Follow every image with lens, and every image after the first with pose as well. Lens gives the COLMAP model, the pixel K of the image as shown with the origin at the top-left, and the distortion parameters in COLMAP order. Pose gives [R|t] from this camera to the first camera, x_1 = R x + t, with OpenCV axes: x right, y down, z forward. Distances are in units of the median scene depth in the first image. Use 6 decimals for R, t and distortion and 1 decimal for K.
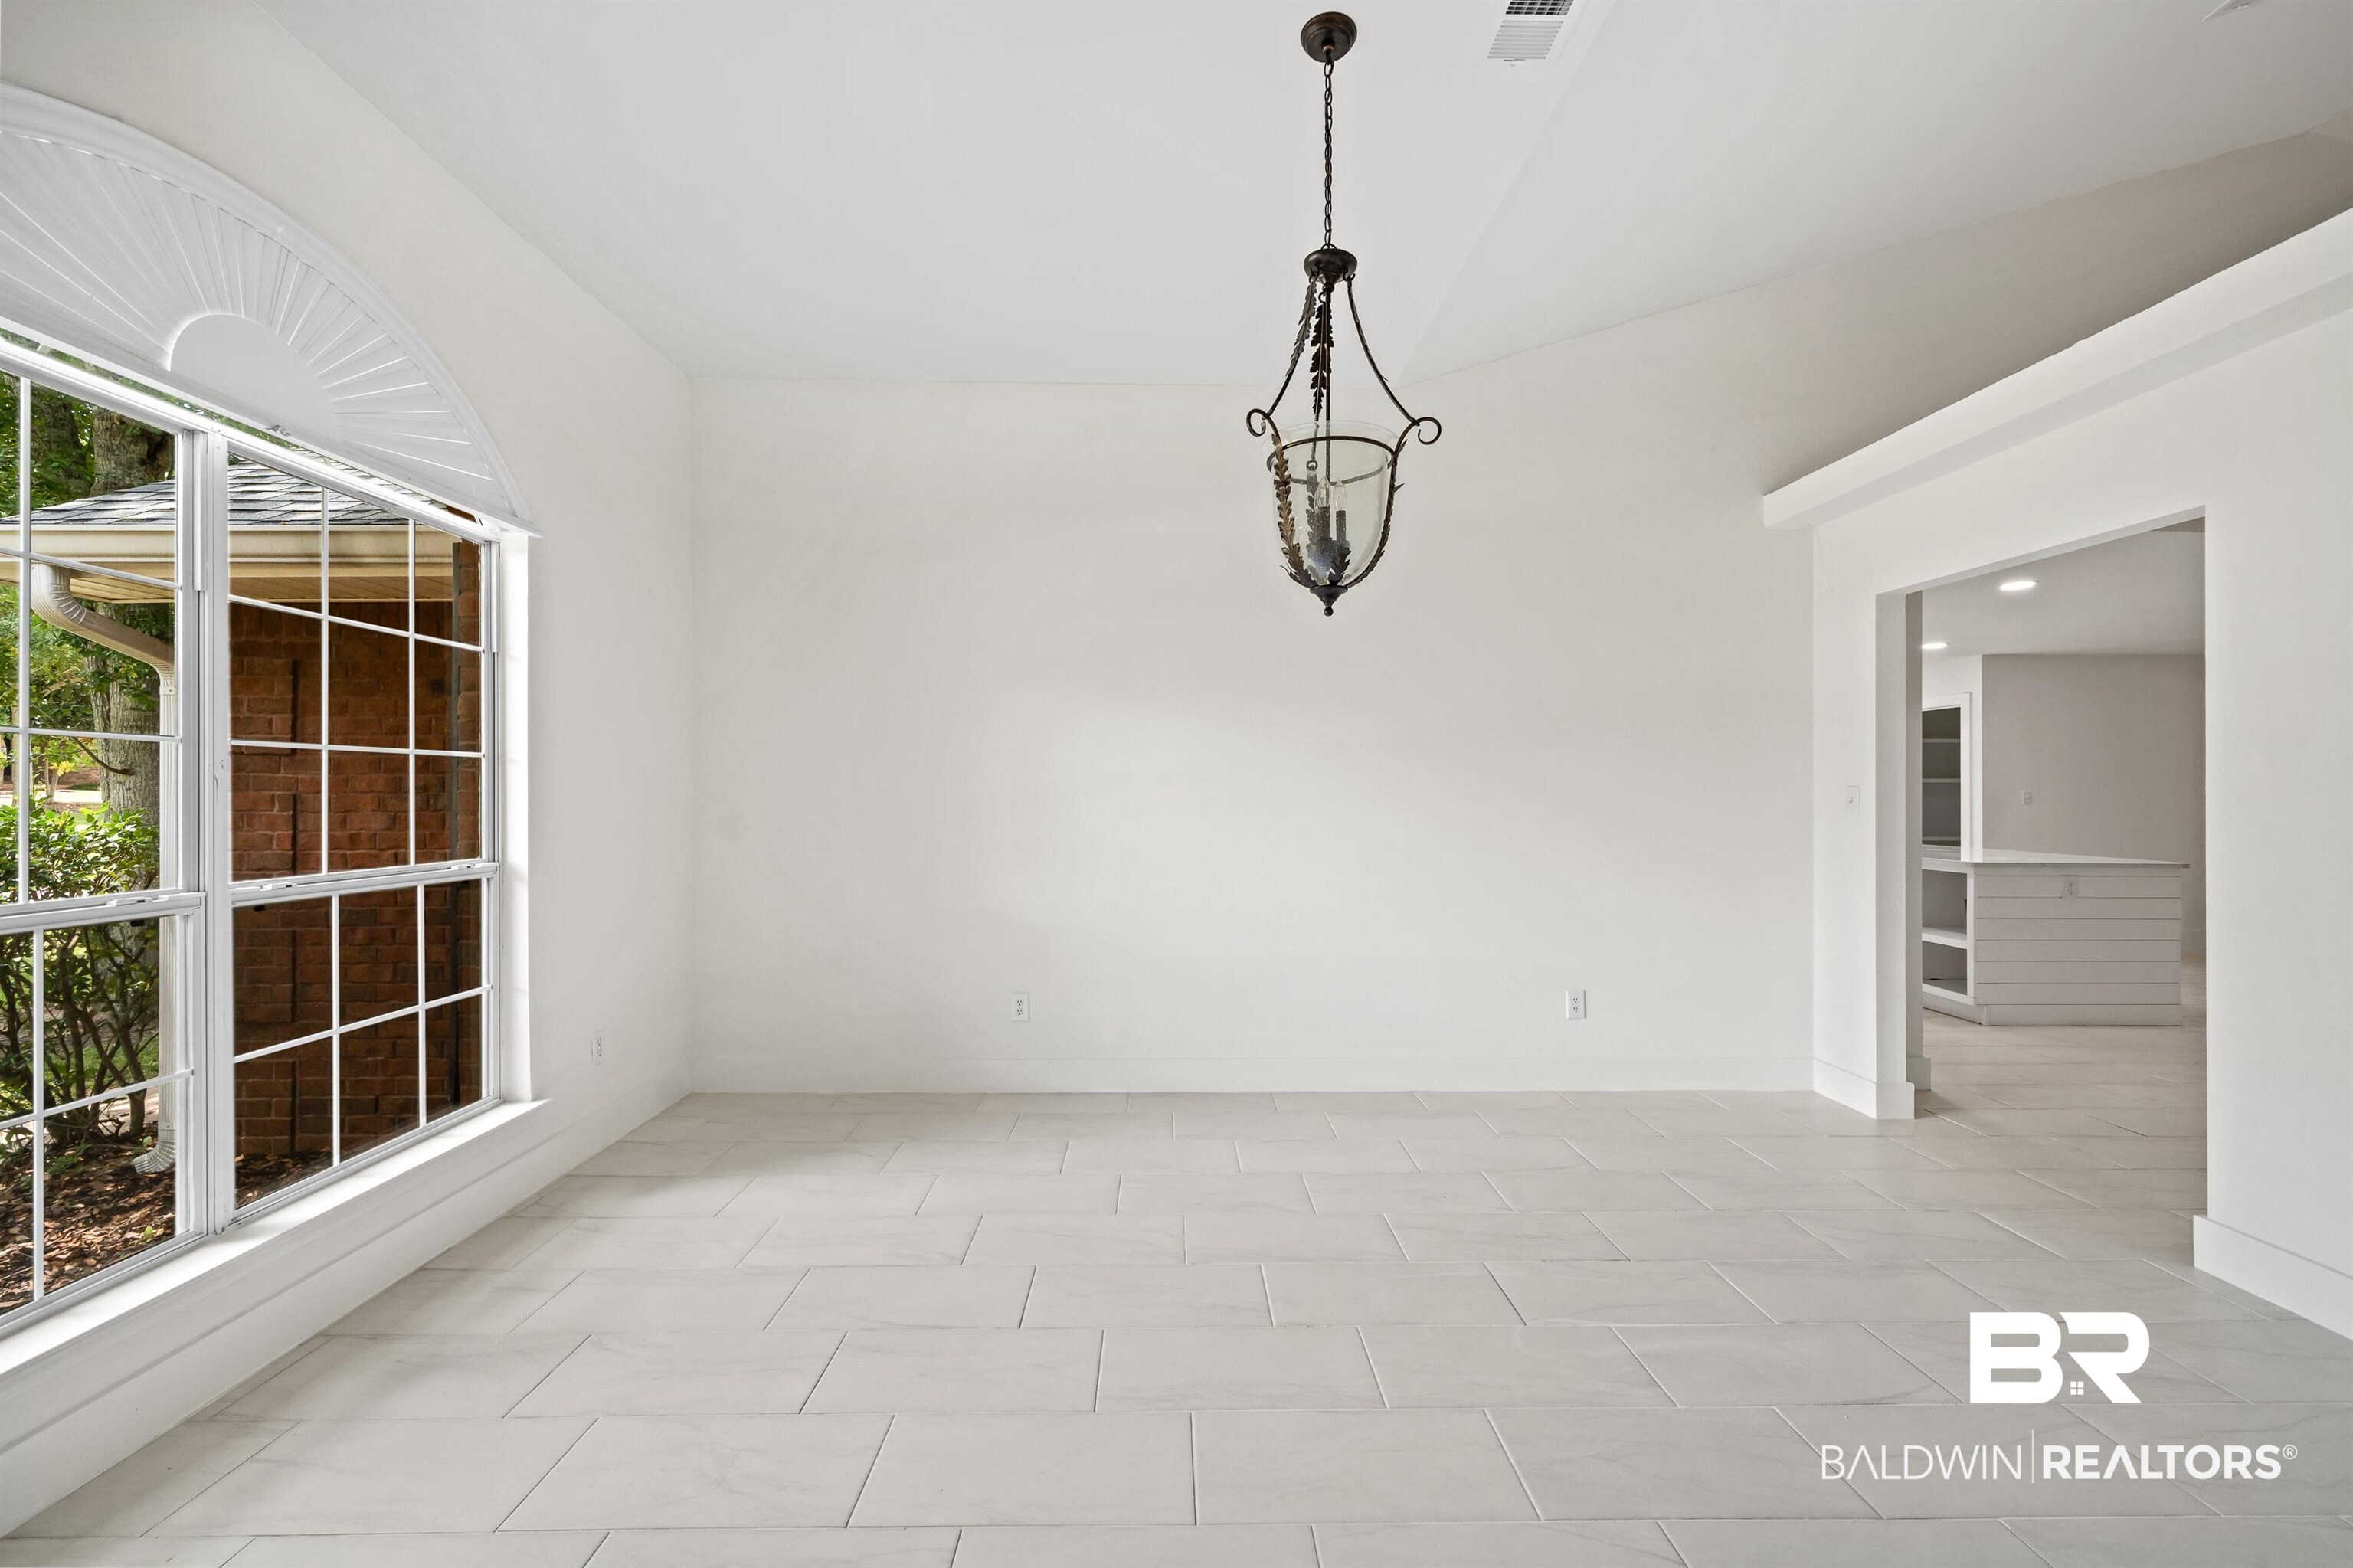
lens RADIAL K [[935.9, 0, 1178.2], [0, 935.9, 792.0], [0, 0, 1]] dist [-0.001677, -0.000018]
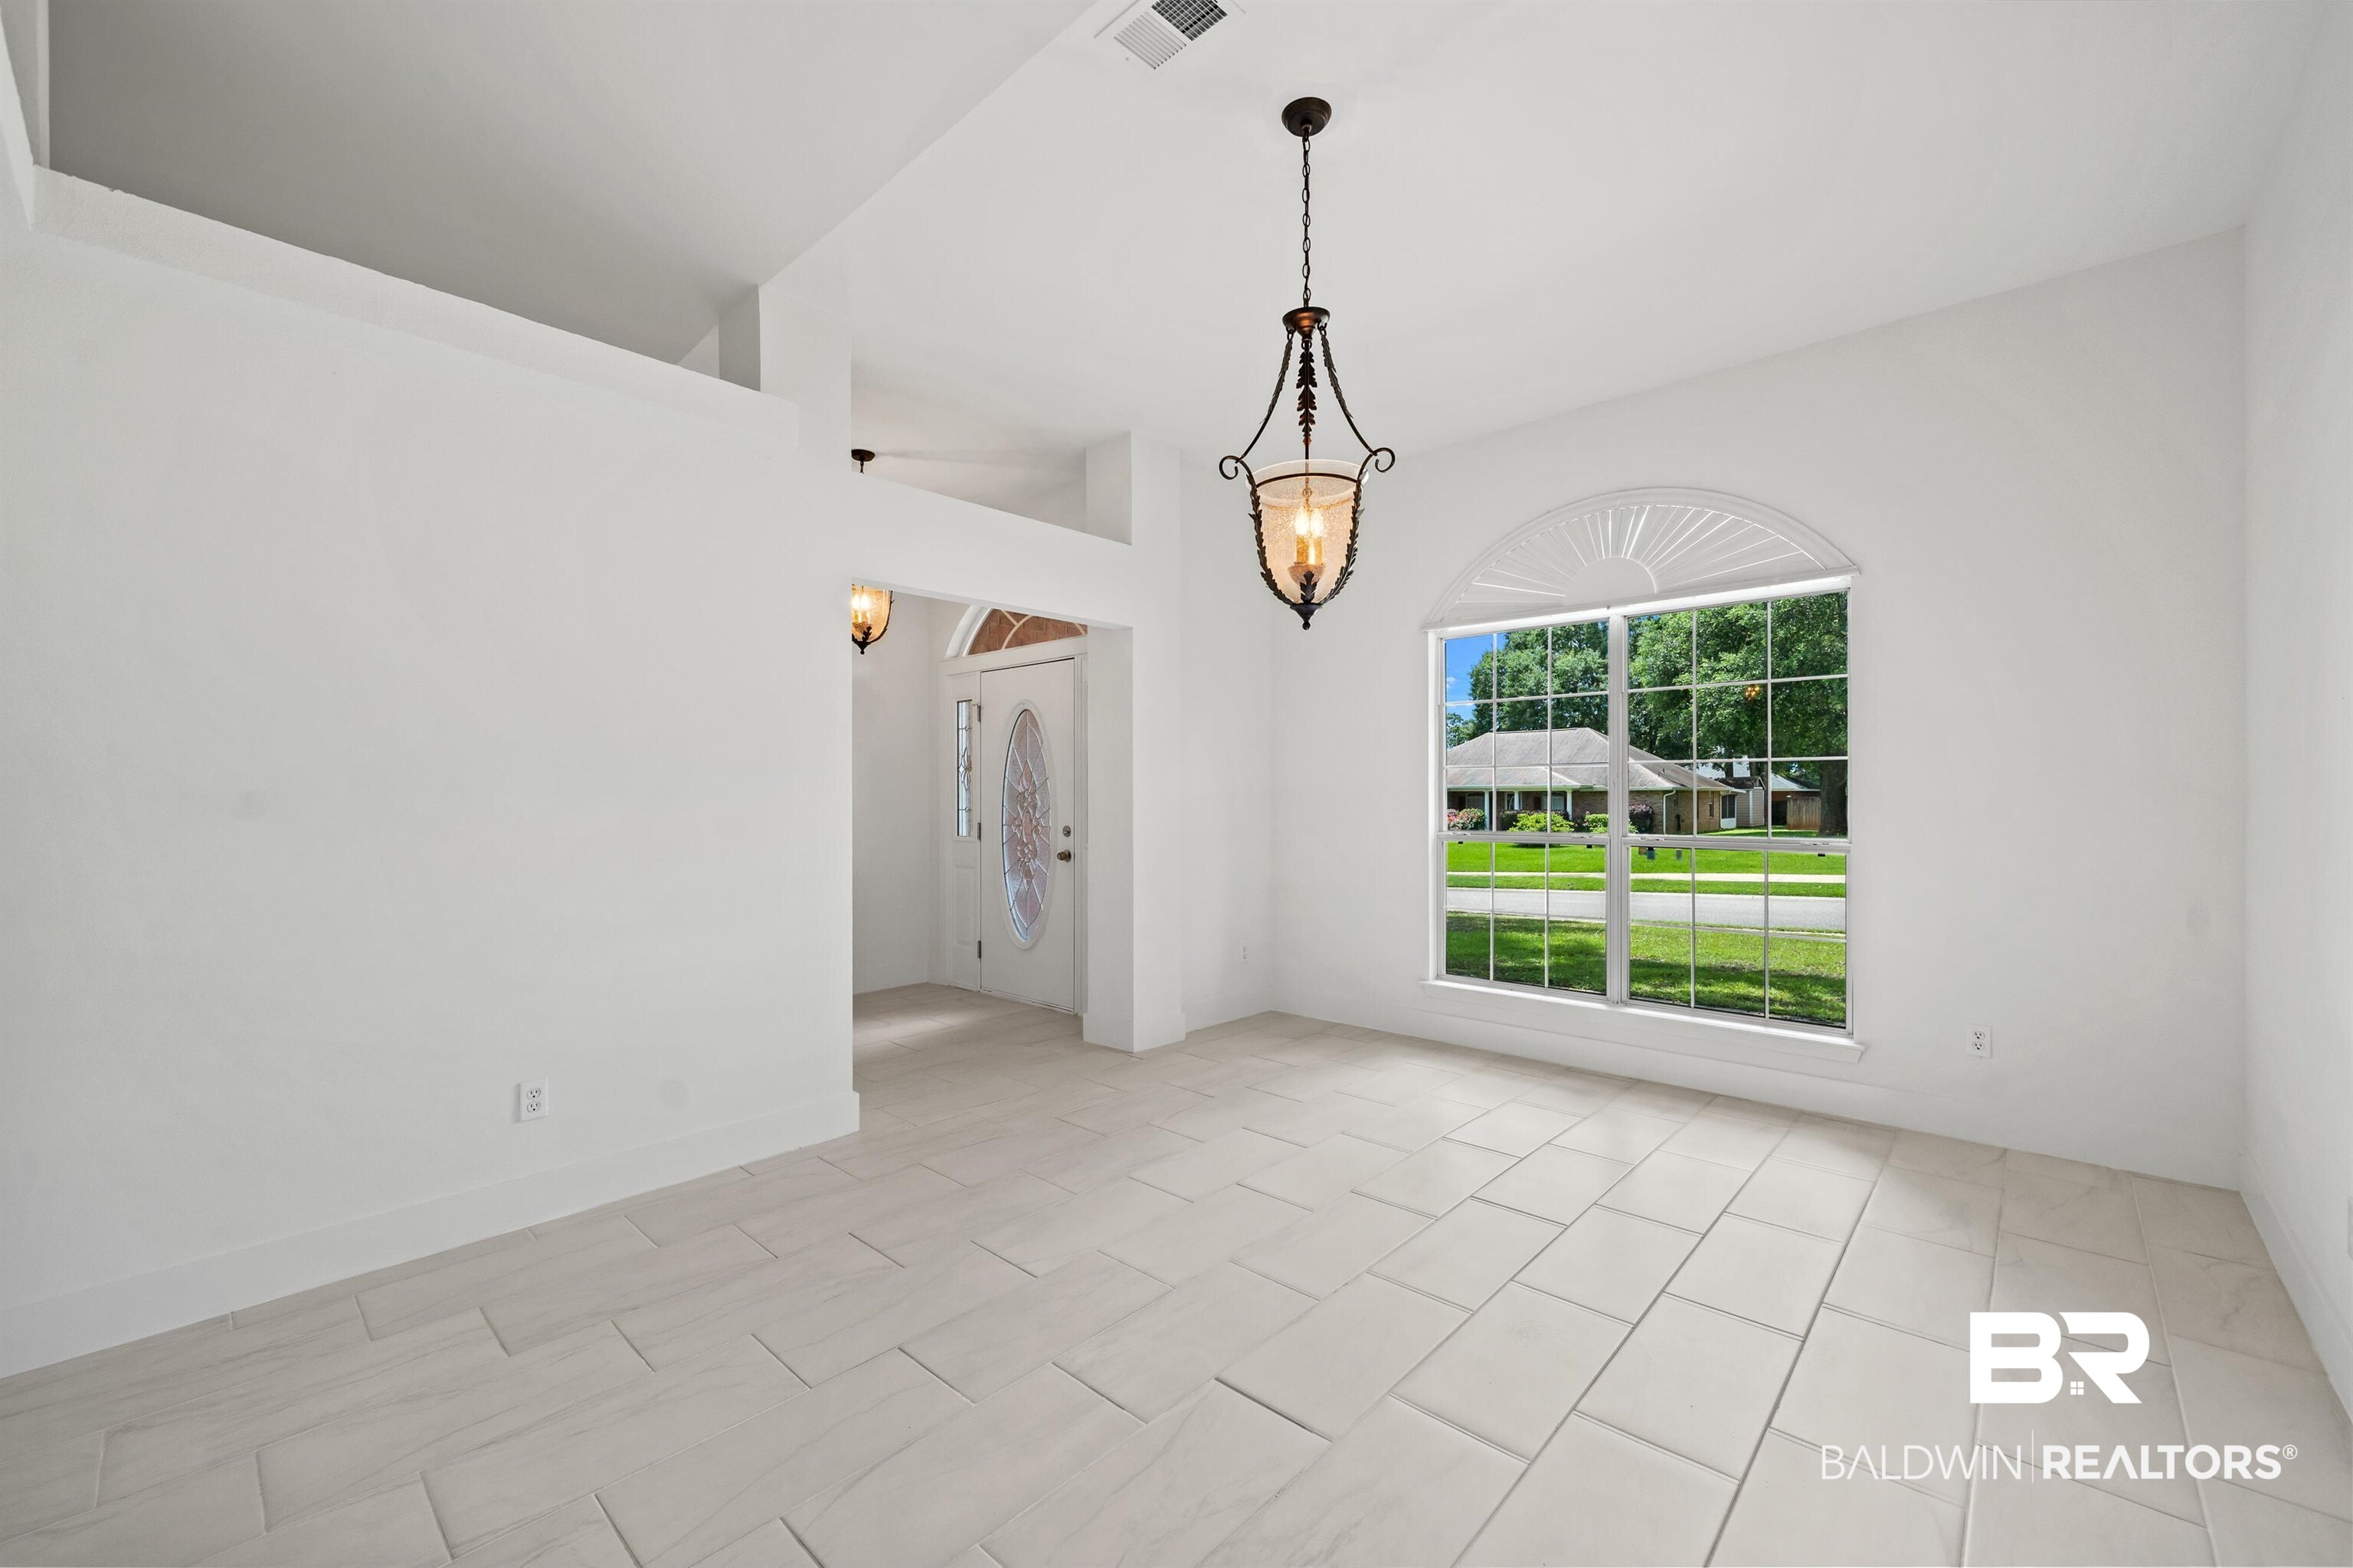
lens RADIAL K [[935.9, 0, 1178.2], [0, 935.9, 792.0], [0, 0, 1]] dist [-0.001677, -0.000018]
pose [[-0.686187, 0.000108, -0.727425, 0.962042], [0.003811, 0.999987, -0.003446, 0.008809], [0.727415, -0.005137, -0.686179, 1.458345]]
